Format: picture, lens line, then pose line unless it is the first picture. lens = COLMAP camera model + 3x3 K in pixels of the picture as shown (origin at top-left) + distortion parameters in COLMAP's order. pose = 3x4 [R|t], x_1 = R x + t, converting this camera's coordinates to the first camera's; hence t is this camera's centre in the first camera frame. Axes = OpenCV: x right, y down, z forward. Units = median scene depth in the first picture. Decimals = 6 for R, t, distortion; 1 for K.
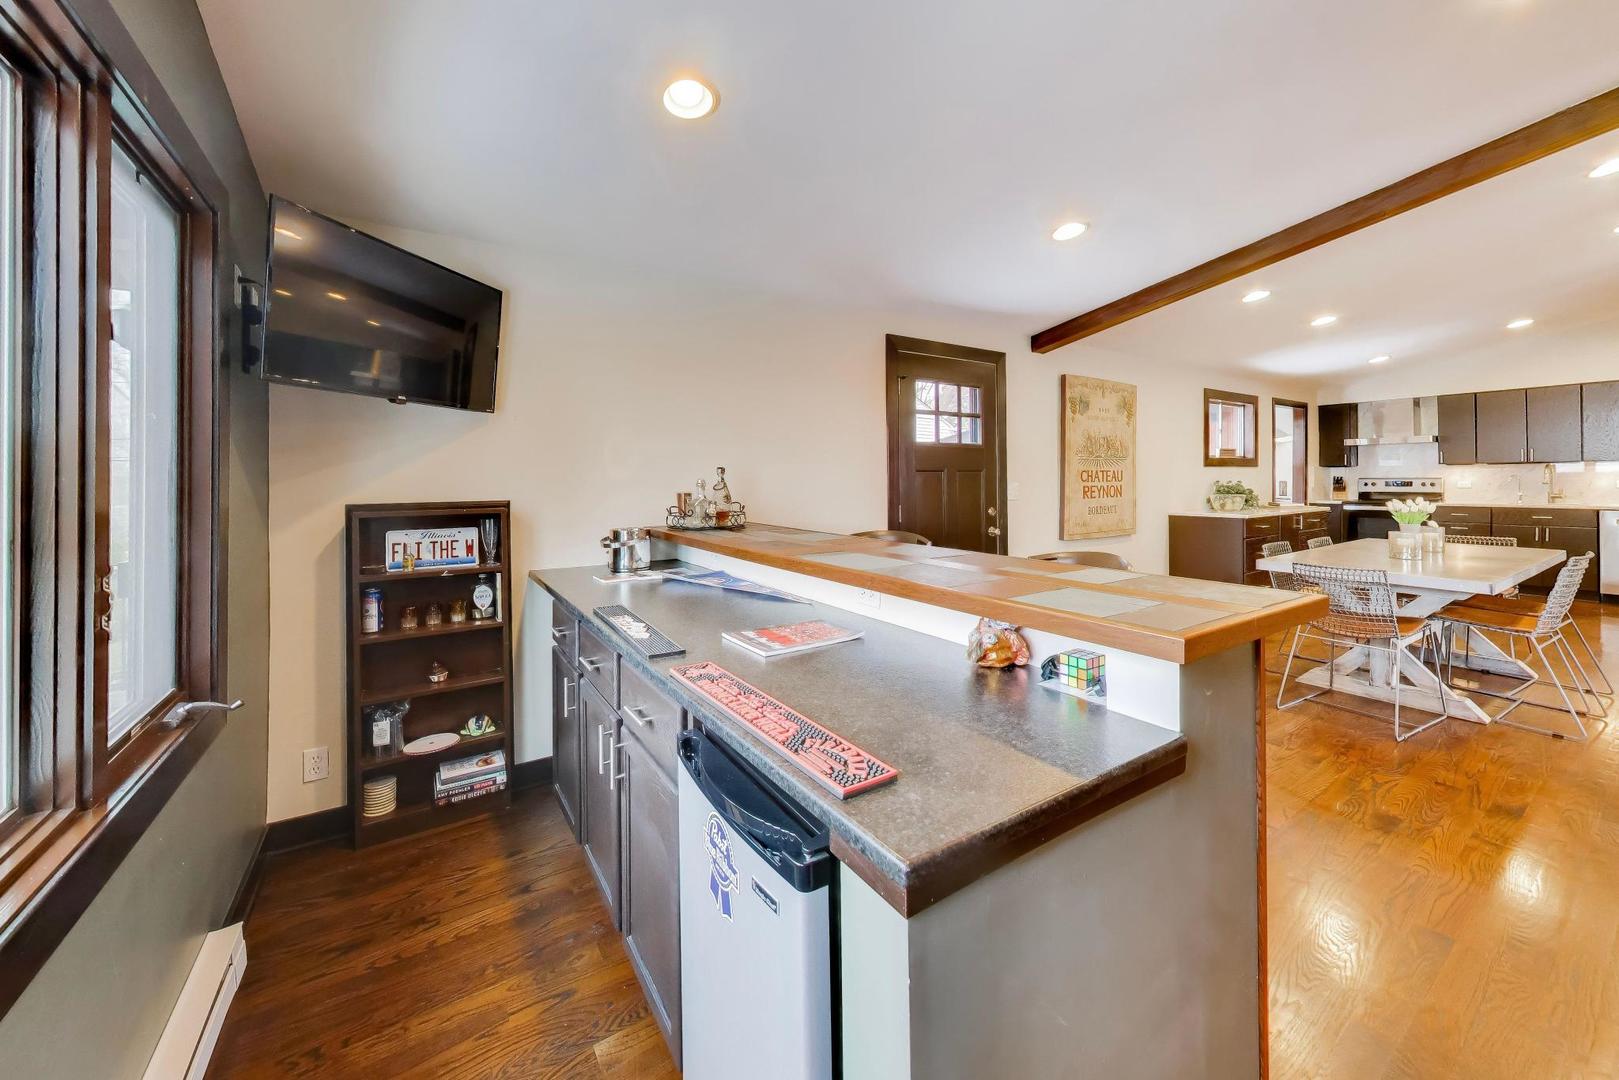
lens RADIAL K [[613.8, 0, 826.2], [0, 613.8, 476.0], [0, 0, 1]] dist [-0.000619, -0.000067]
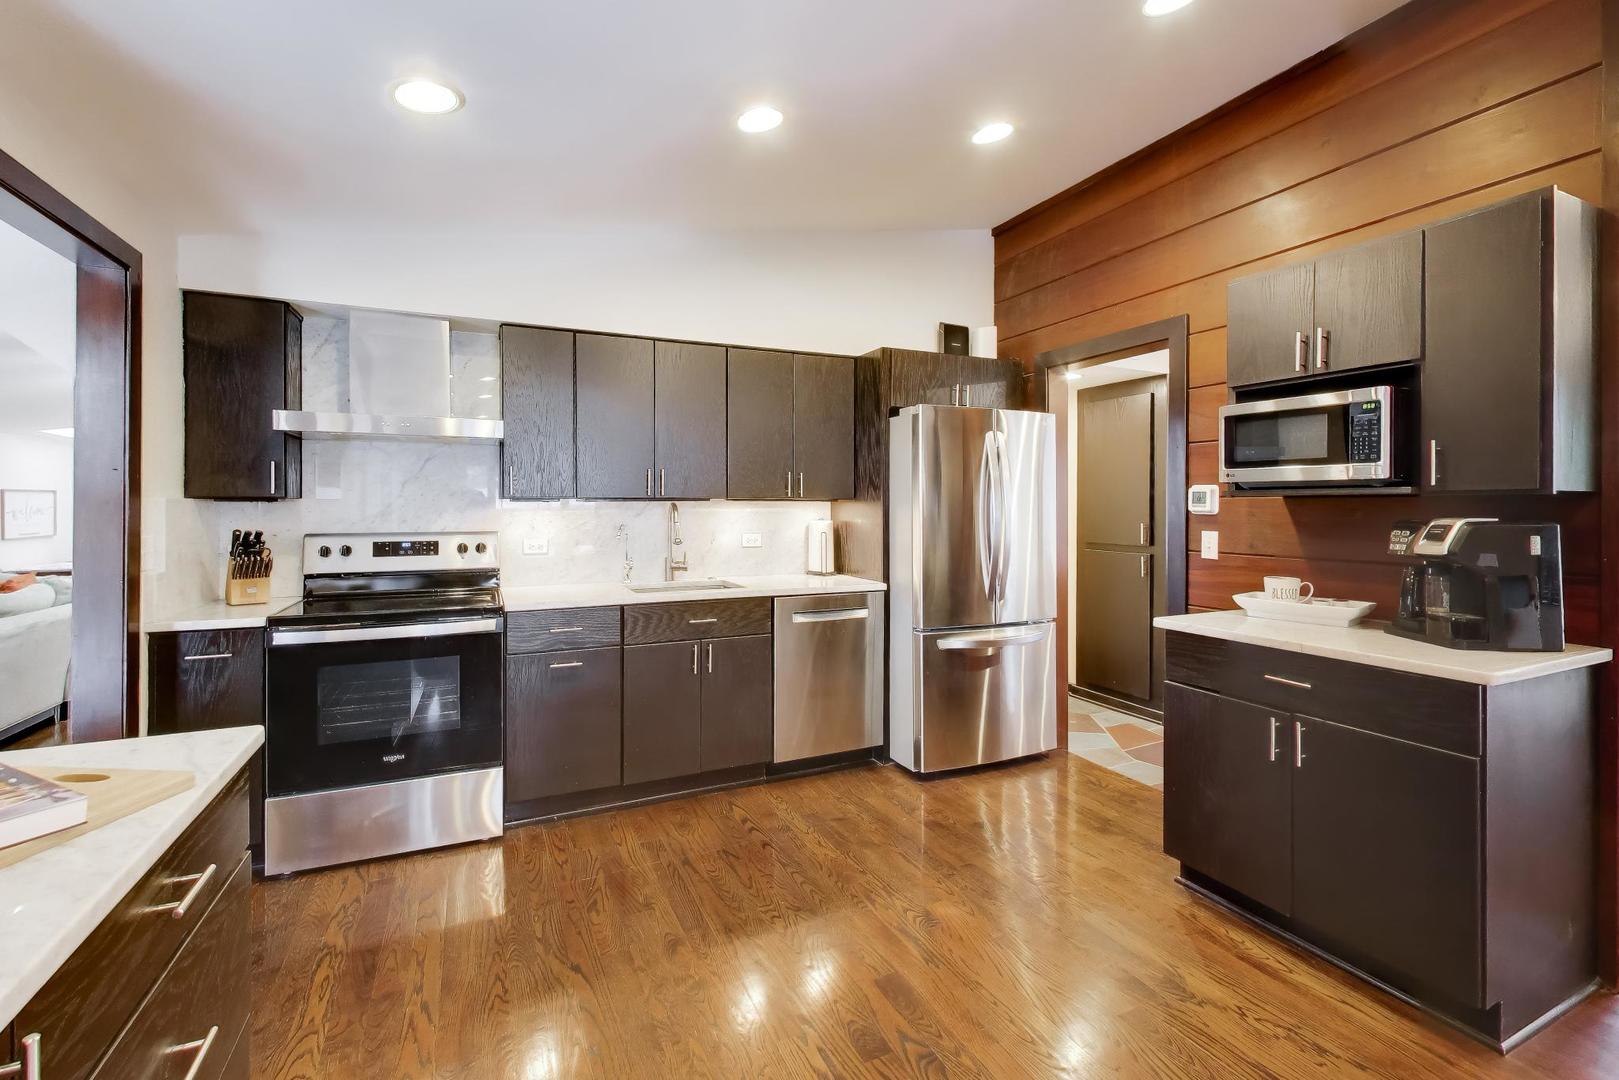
lens RADIAL K [[711.5, 0, 808.3], [0, 711.5, 506.5], [0, 0, 1]] dist [0.003009, 0.000188]
pose [[0.163439, 0.005711, 0.986537, 0.553938], [-0.009006, 0.999950, -0.004297, -0.012790], [-0.986512, -0.008183, 0.163482, 0.696388]]
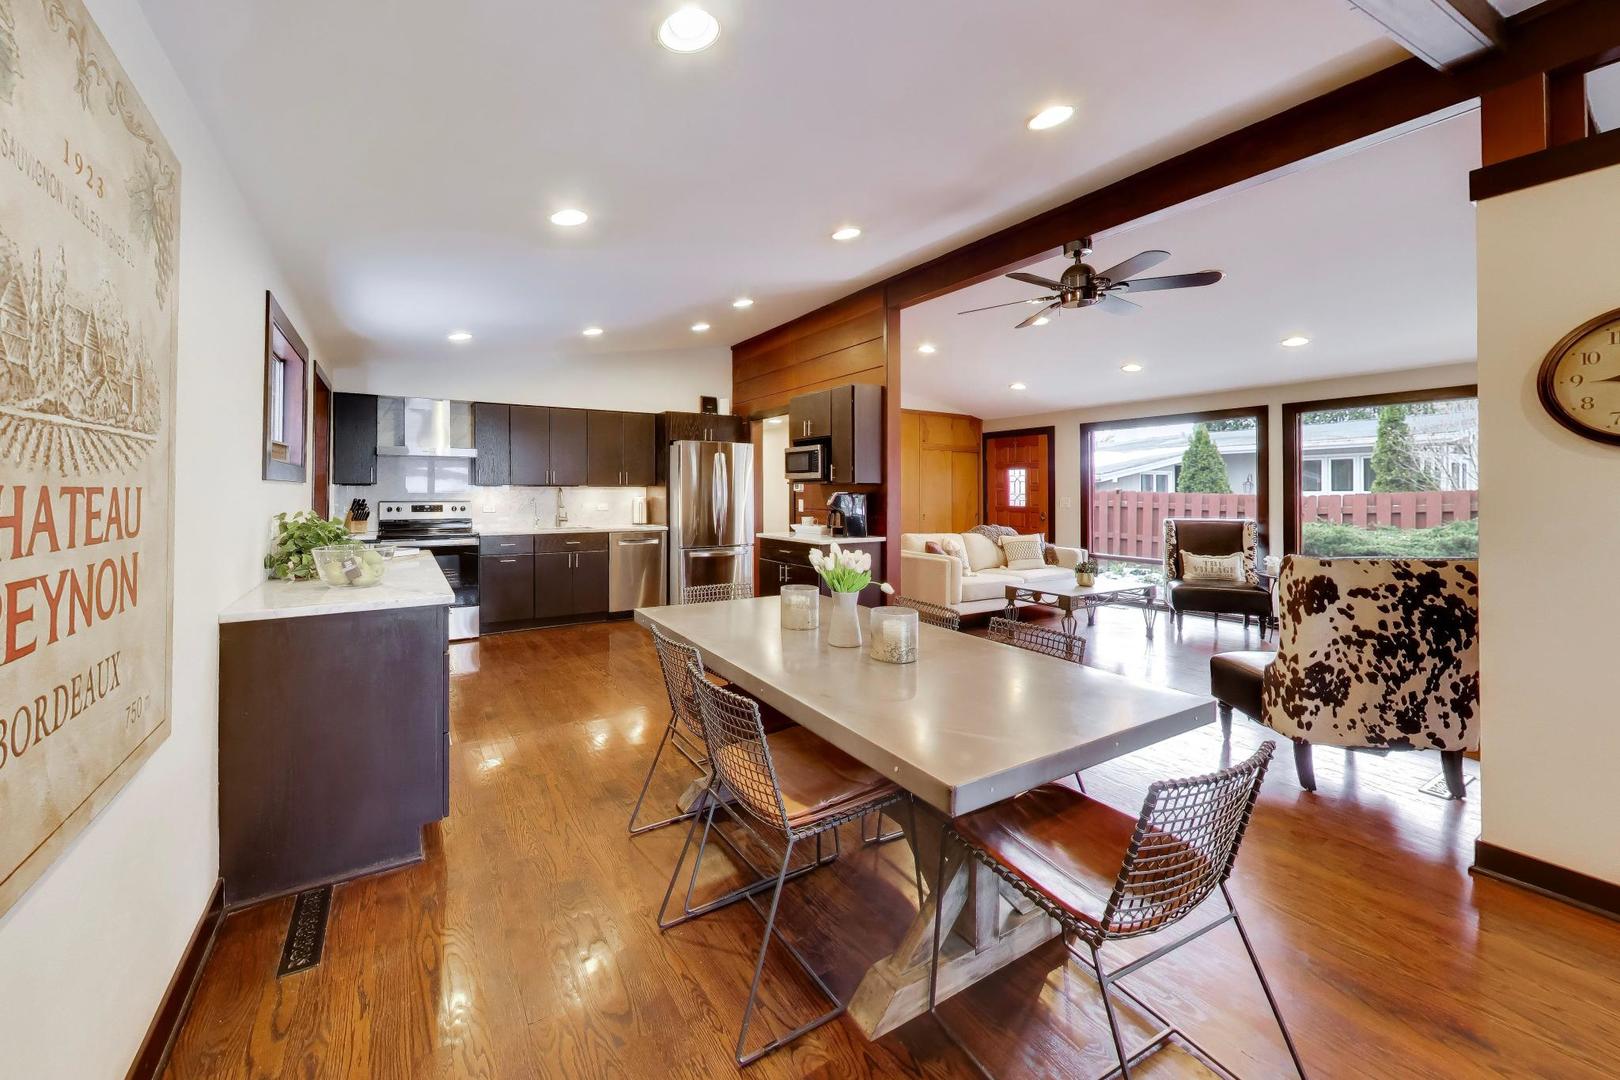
lens RADIAL K [[614.1, 0, 769.9], [0, 614.1, 490.0], [0, 0, 1]] dist [-0.000619, -0.000067]
pose [[0.050061, 0.011861, 0.998676, 0.189252], [-0.009261, 0.999892, -0.011412, -0.005681], [-0.998703, -0.008677, 0.050165, 0.536522]]
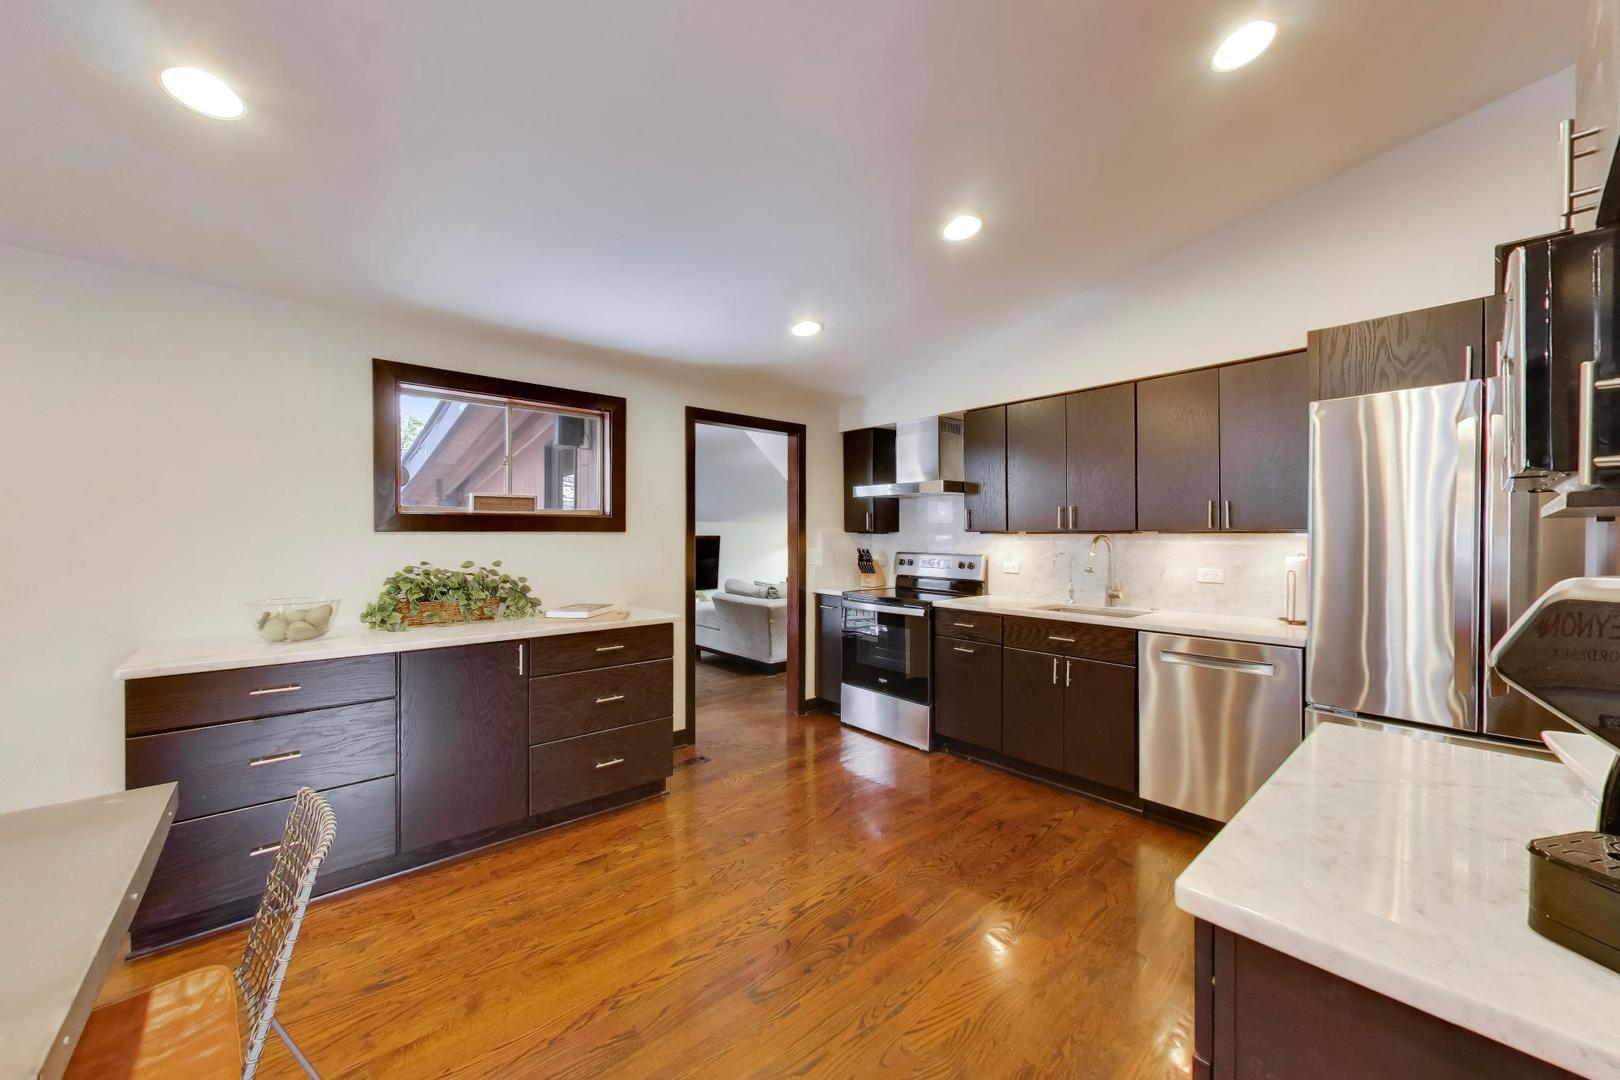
lens RADIAL K [[614.1, 0, 808.5], [0, 614.1, 541.0], [0, 0, 1]] dist [-0.000619, -0.000067]
pose [[0.992479, 0.009207, 0.122069, 0.743389], [-0.011410, 0.999784, 0.017364, -0.017541], [-0.121883, -0.018627, 0.992370, 0.431974]]
